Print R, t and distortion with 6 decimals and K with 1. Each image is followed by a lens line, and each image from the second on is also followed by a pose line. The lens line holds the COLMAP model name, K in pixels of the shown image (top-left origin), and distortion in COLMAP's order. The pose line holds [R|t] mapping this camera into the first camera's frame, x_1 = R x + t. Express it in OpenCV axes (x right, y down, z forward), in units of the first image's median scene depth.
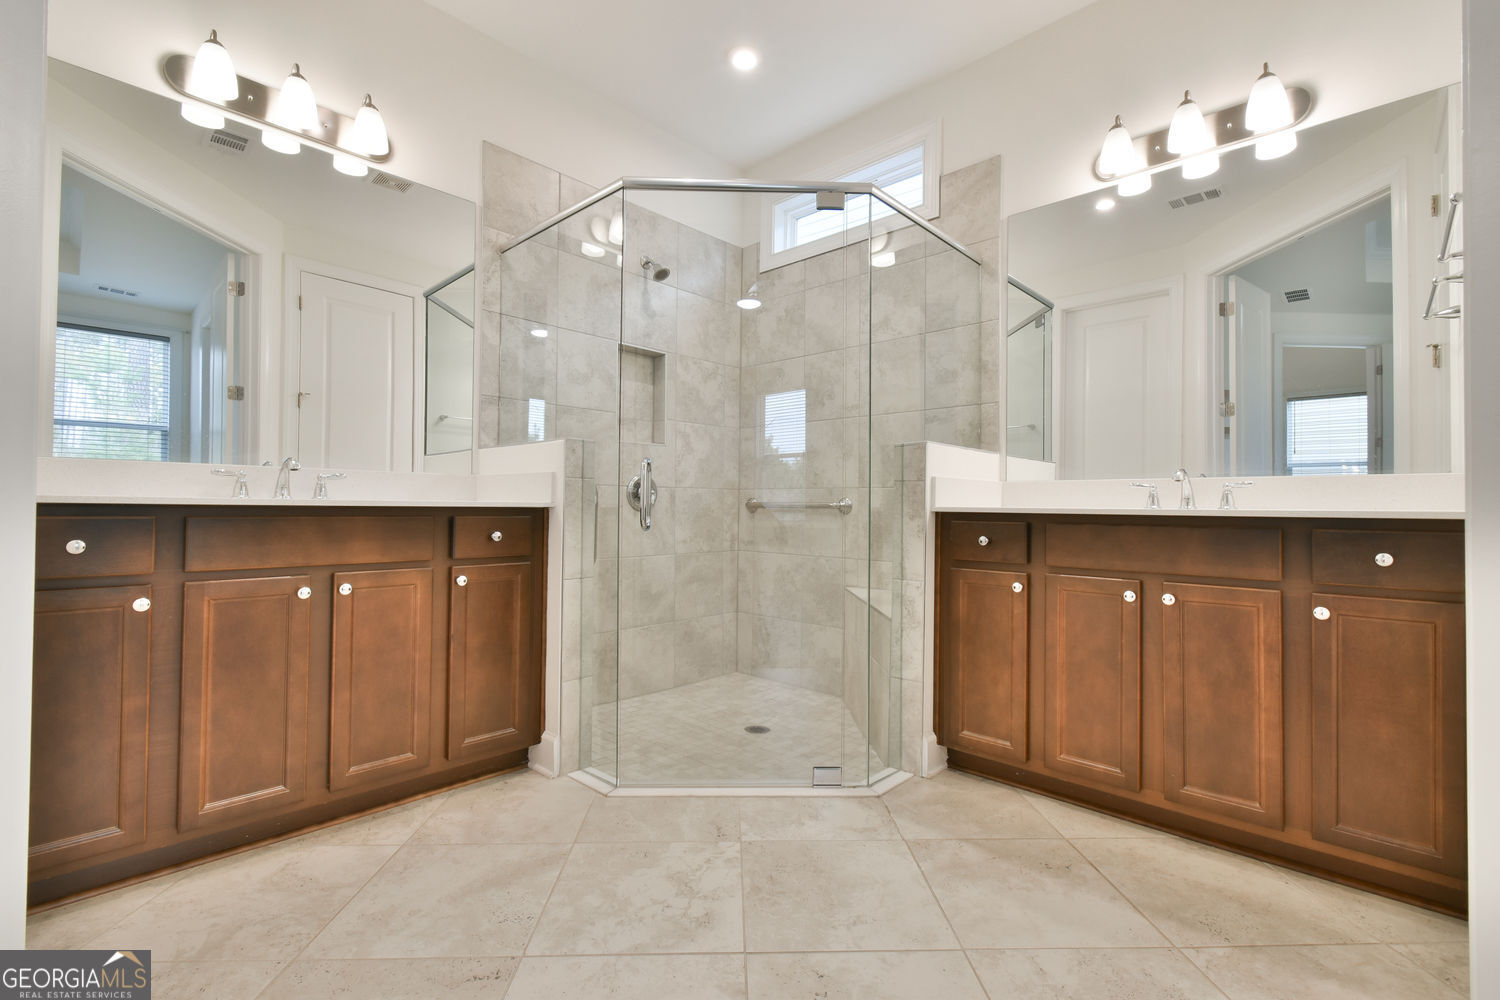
lens RADIAL K [[659.4, 0, 752.4], [0, 659.4, 497.0], [0, 0, 1]] dist [0.008197, -0.004286]
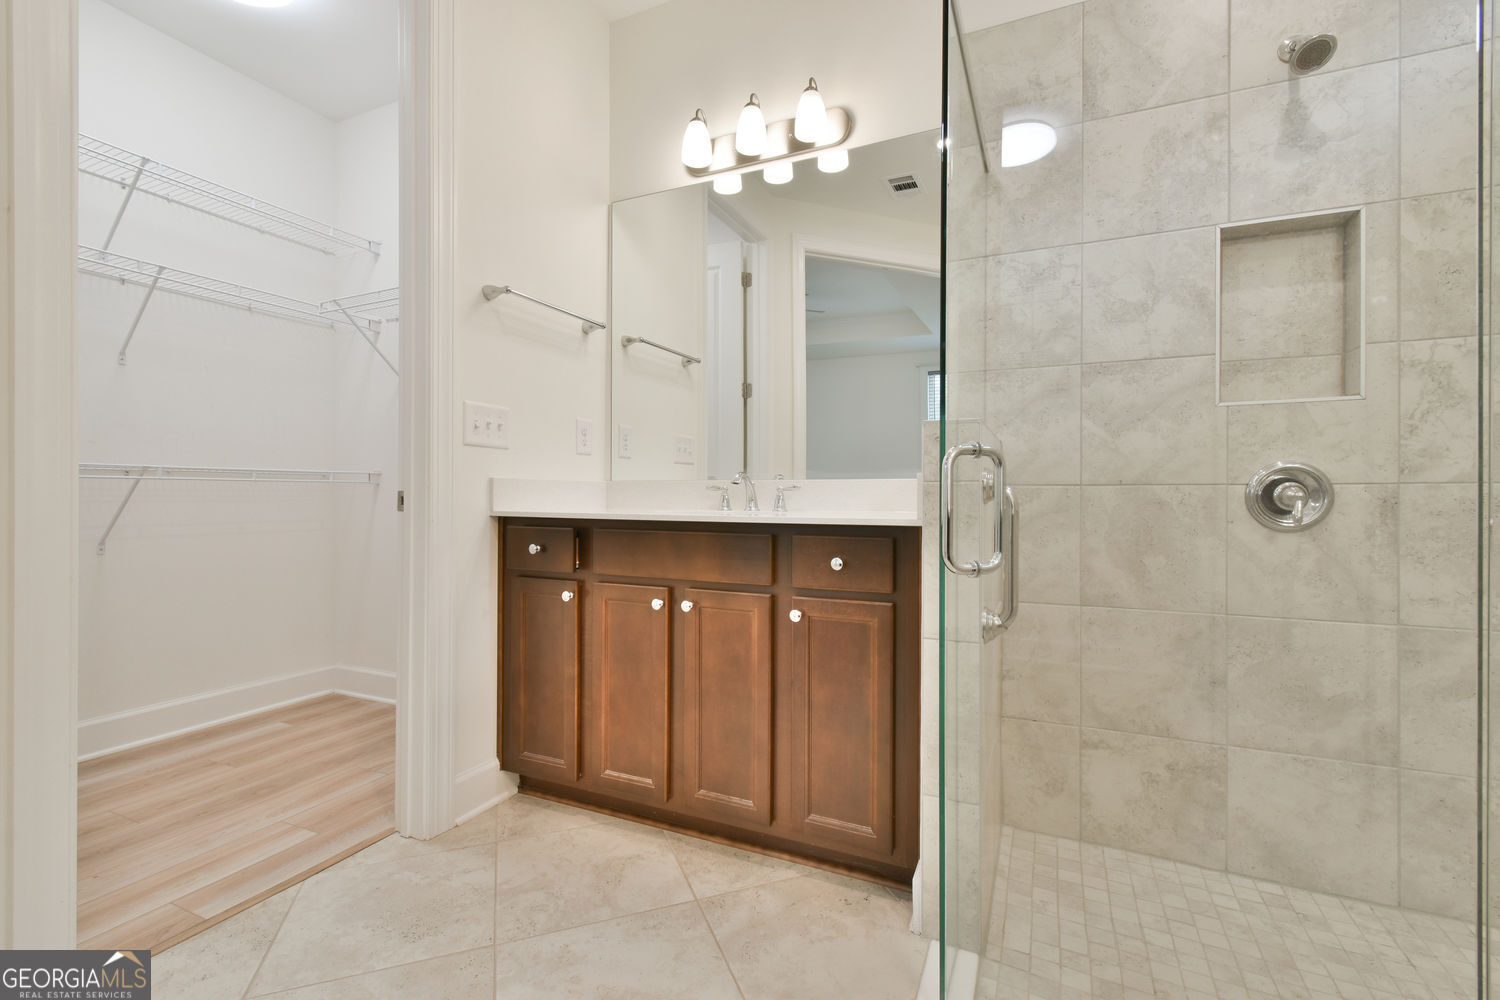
lens RADIAL K [[659.4, 0, 752.4], [0, 659.4, 497.0], [0, 0, 1]] dist [0.008197, -0.004286]
pose [[0.318504, -0.004173, -0.947912, 0.287502], [0.014522, 0.999894, 0.000478, -0.018608], [0.947810, -0.013918, 0.318531, 0.645363]]
